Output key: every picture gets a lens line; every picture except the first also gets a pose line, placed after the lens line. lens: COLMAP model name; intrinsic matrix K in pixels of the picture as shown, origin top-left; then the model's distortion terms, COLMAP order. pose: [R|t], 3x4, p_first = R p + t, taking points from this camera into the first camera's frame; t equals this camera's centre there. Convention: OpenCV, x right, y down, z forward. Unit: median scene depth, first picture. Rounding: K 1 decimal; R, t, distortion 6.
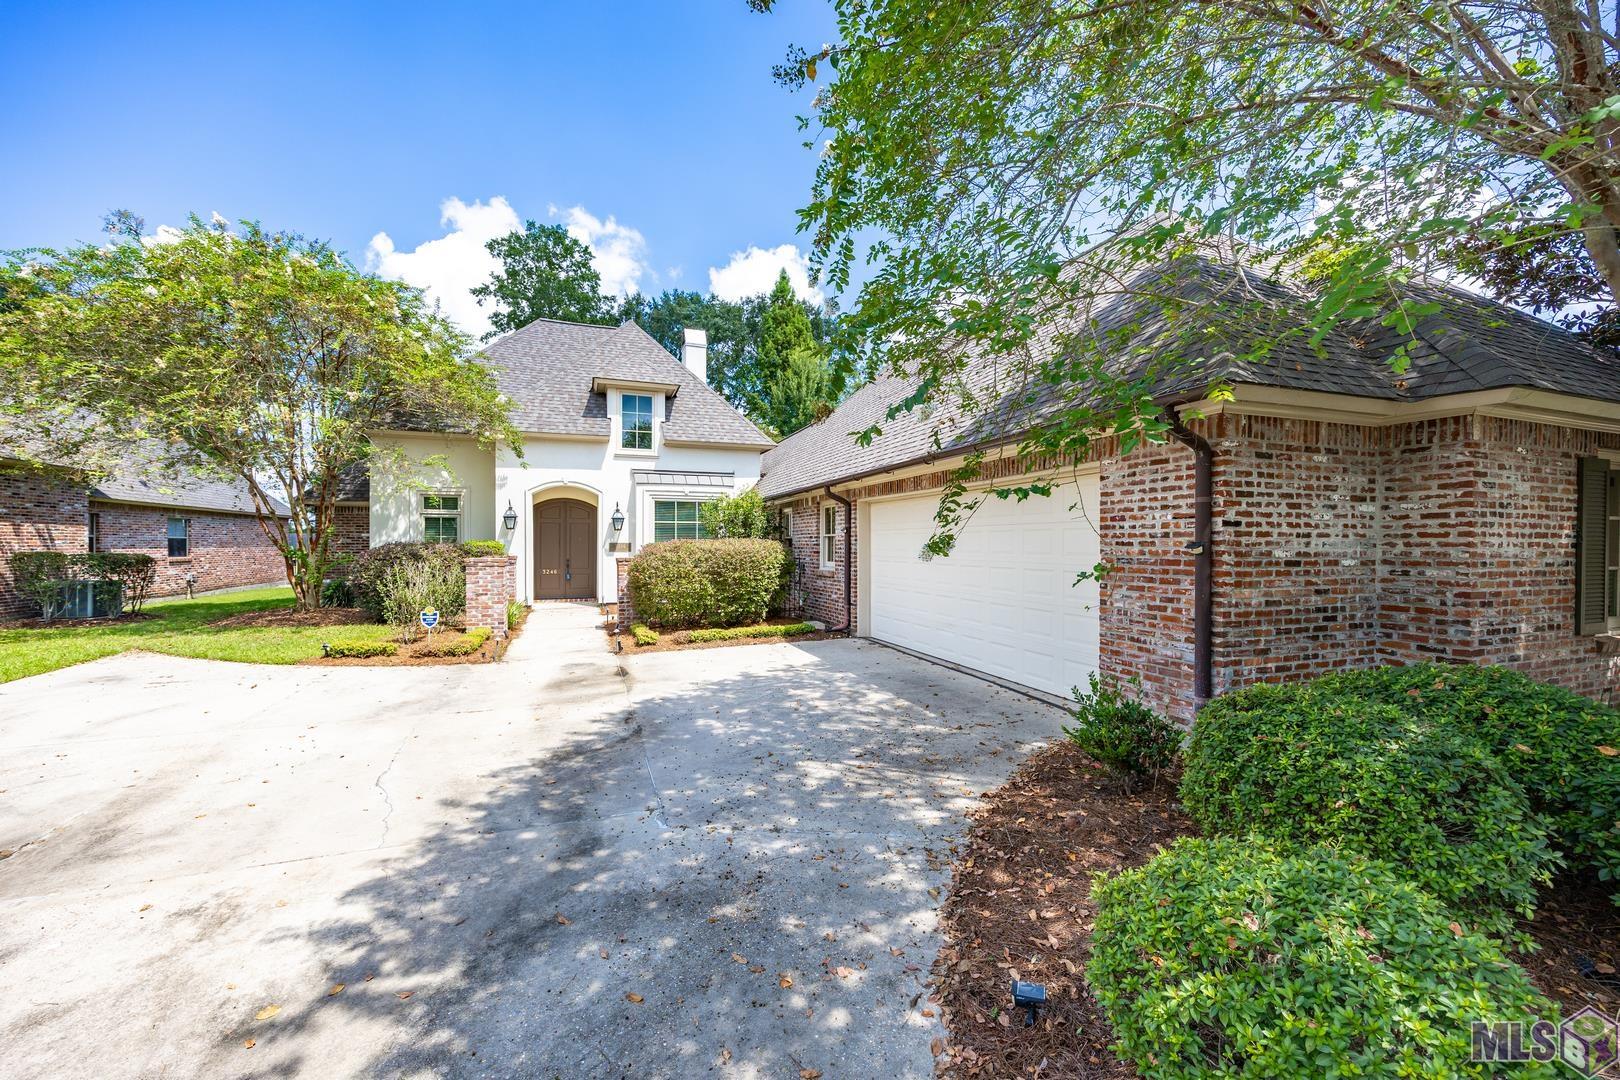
lens RADIAL K [[638.2, 0, 817.3], [0, 638.2, 549.0], [0, 0, 1]] dist [-0.000450, -0.000108]
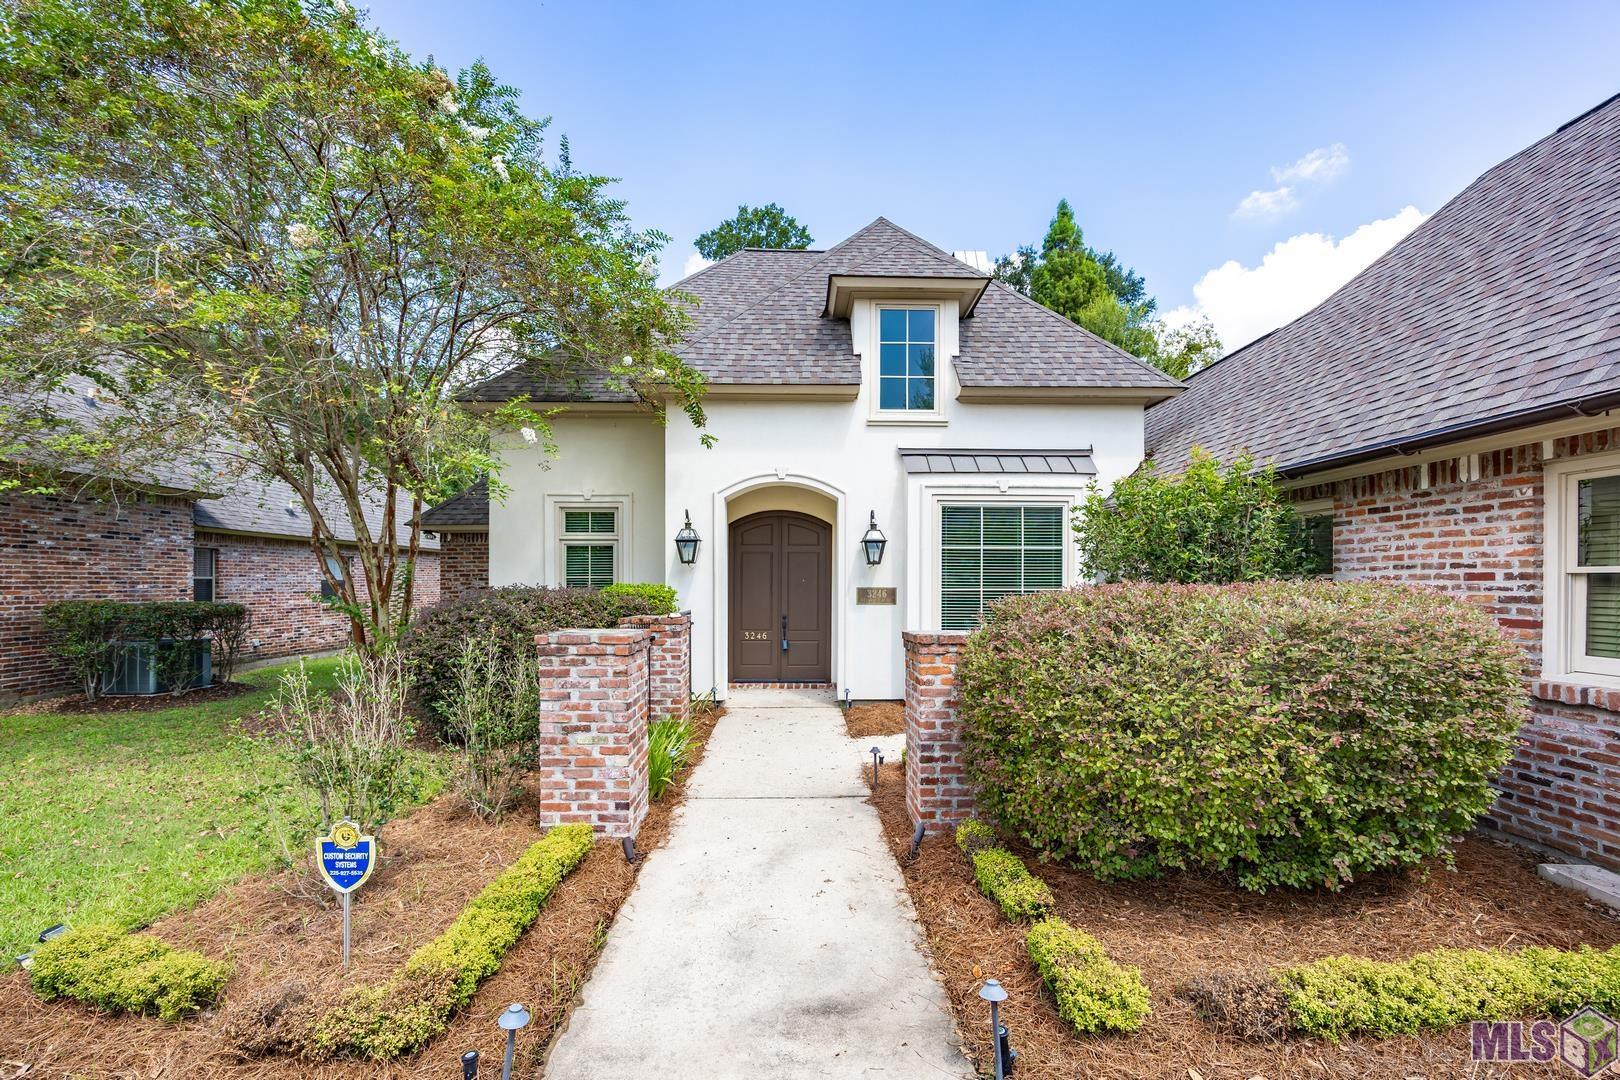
lens RADIAL K [[684.5, 0, 807.0], [0, 684.5, 583.7], [0, 0, 1]] dist [-0.000390, -0.000024]
pose [[0.944537, 0.000418, -0.328404, -0.214181], [-0.003086, 0.999966, -0.007604, -0.010591], [0.328390, 0.008195, 0.944507, 0.538921]]
